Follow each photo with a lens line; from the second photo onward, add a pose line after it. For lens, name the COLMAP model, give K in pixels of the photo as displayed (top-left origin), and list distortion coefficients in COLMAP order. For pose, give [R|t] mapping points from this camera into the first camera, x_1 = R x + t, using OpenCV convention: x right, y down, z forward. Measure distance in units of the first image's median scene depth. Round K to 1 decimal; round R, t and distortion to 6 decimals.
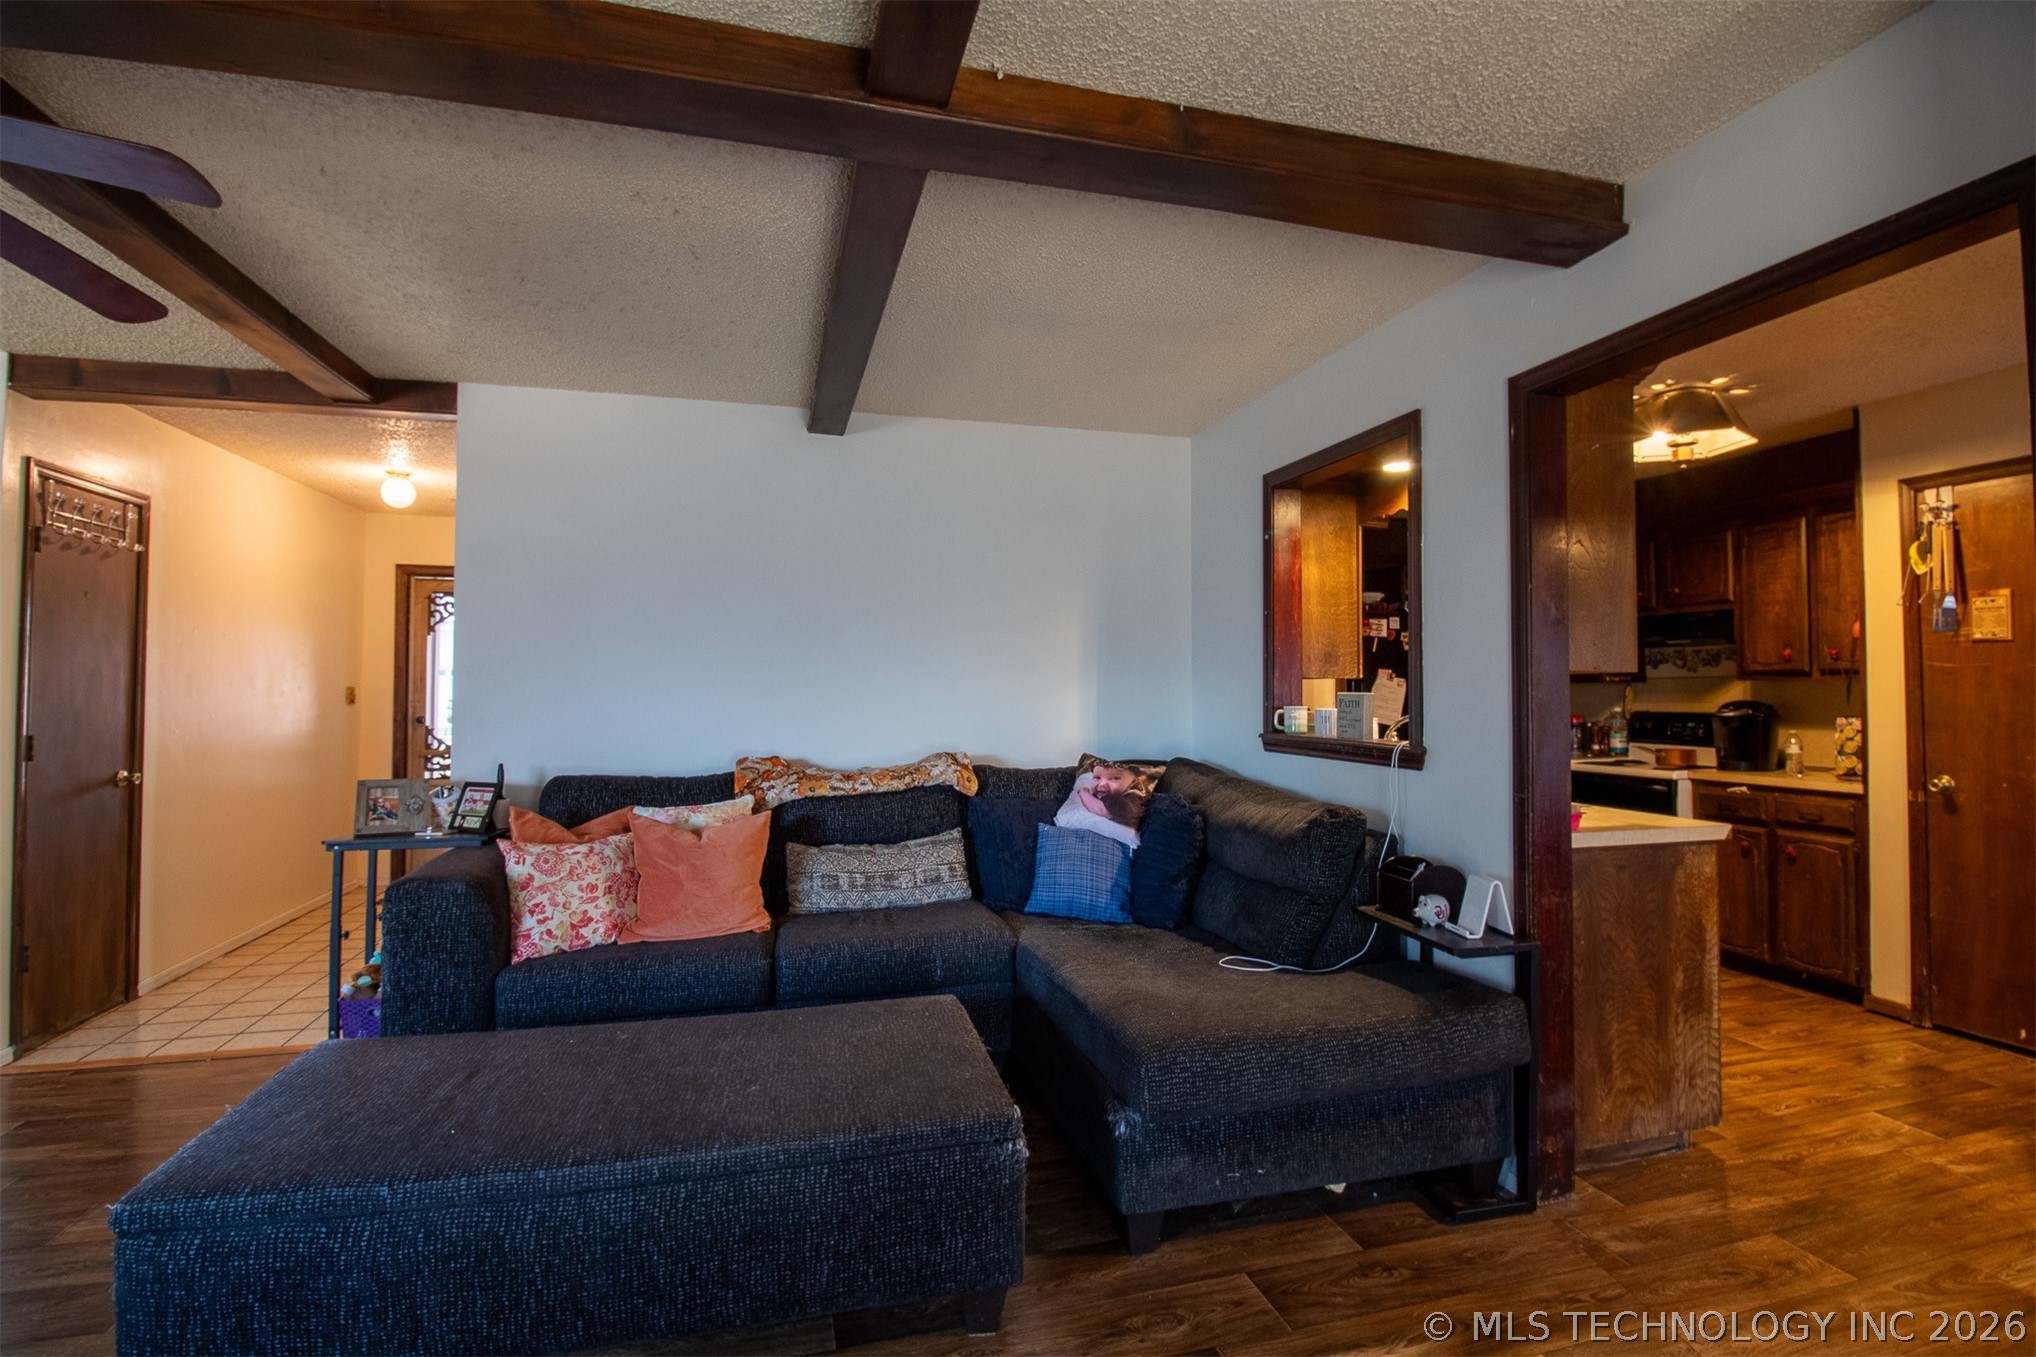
lens RADIAL K [[953.0, 0, 1032.5], [0, 953.0, 668.0], [0, 0, 1]] dist [0.001642, -0.013132]
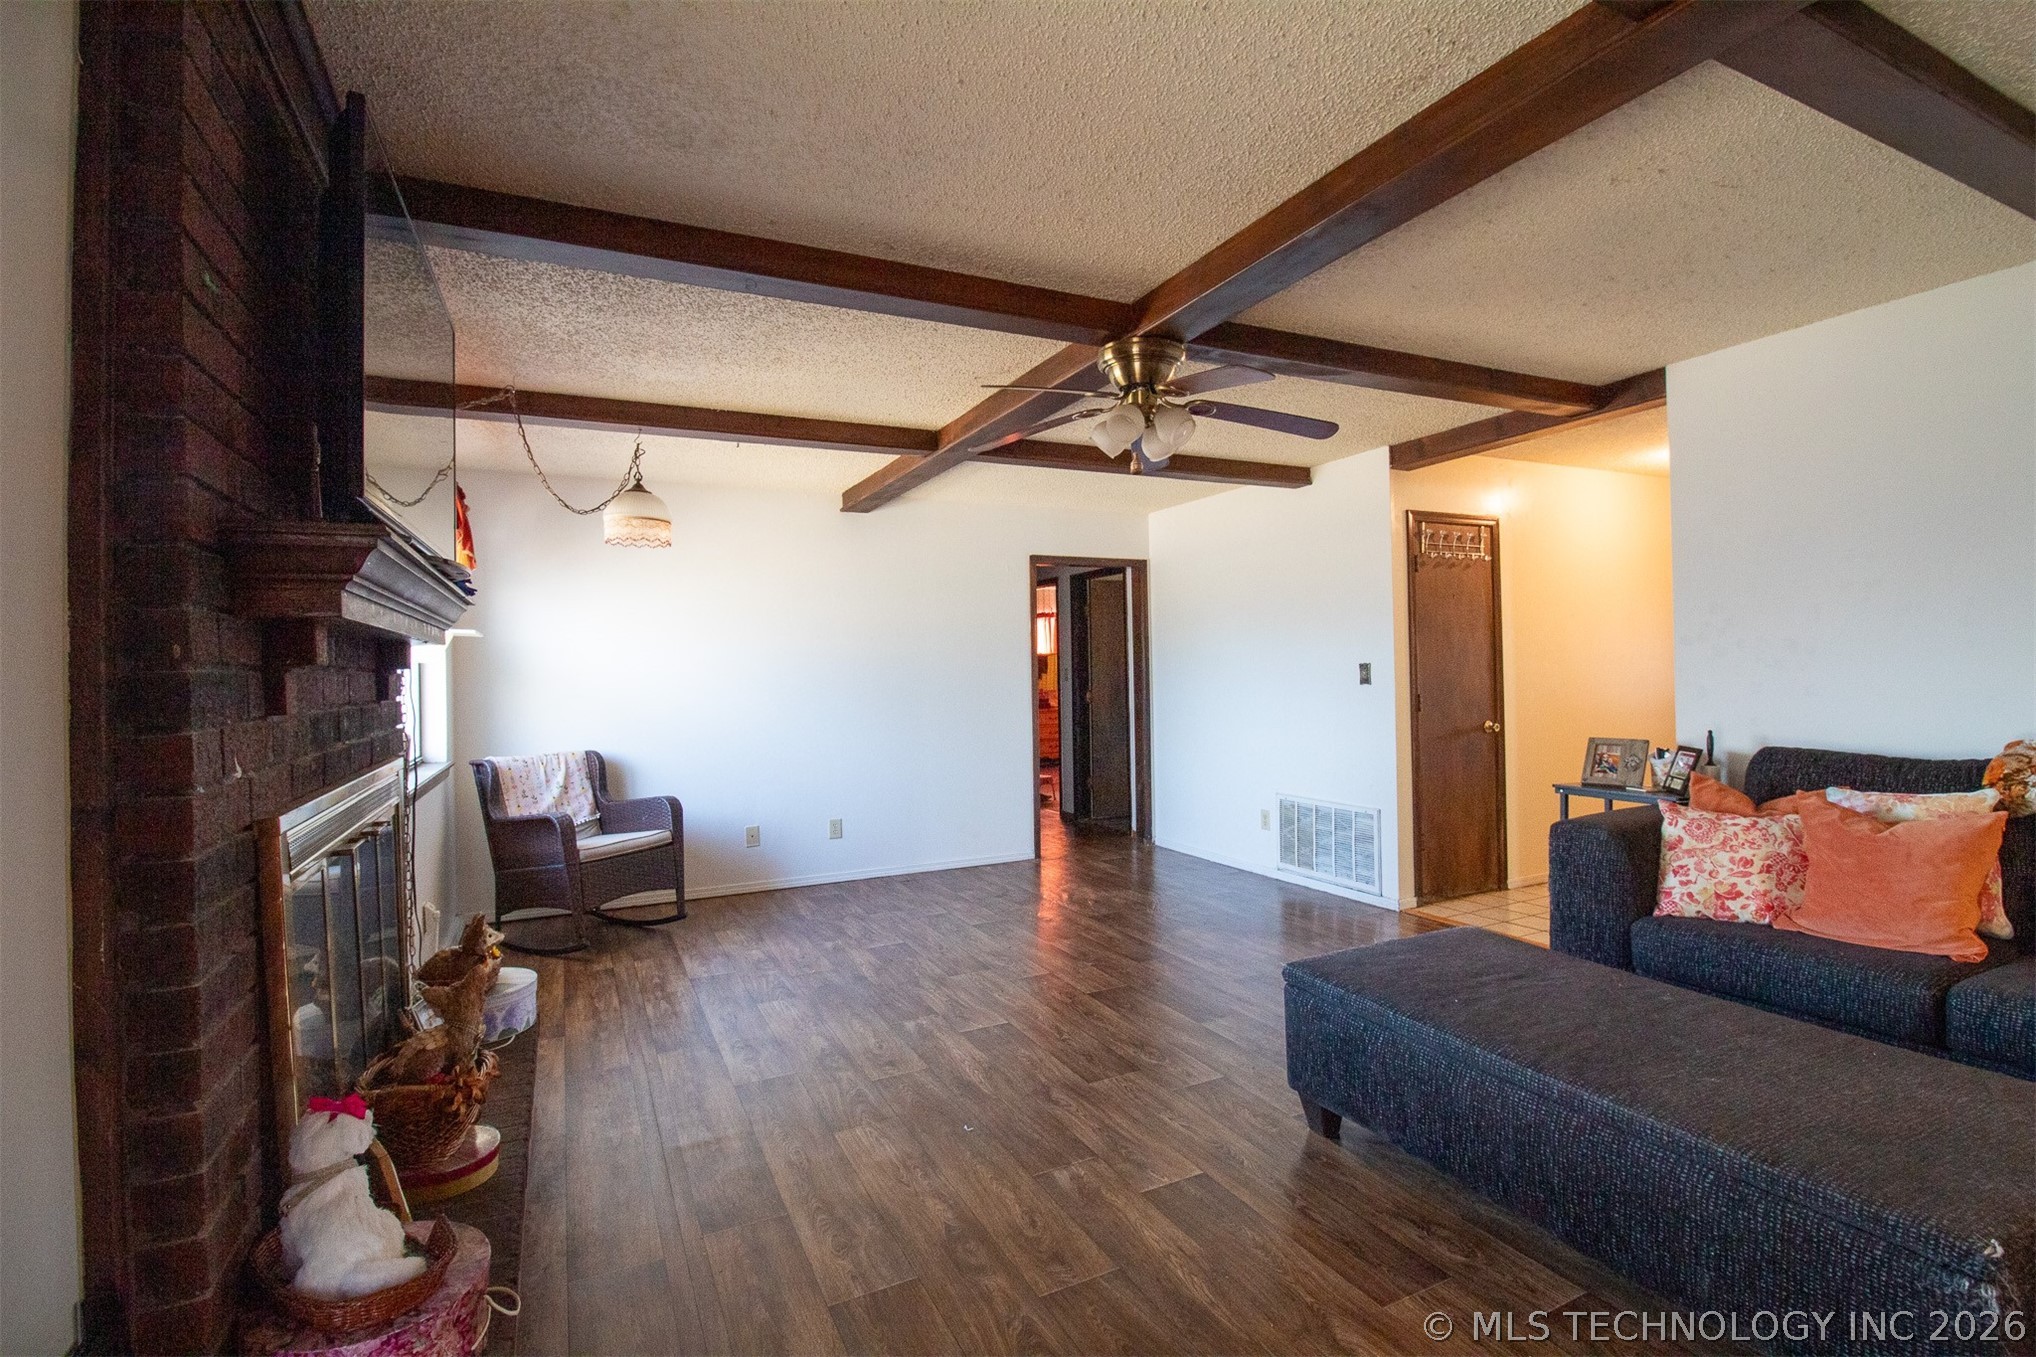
lens RADIAL K [[953.0, 0, 1032.5], [0, 953.0, 668.0], [0, 0, 1]] dist [0.001642, -0.013132]
pose [[0.180281, -0.007797, -0.983584, 0.353530], [0.044683, 0.999001, 0.000271, 0.001835], [0.982600, -0.043998, 0.180450, 0.126596]]
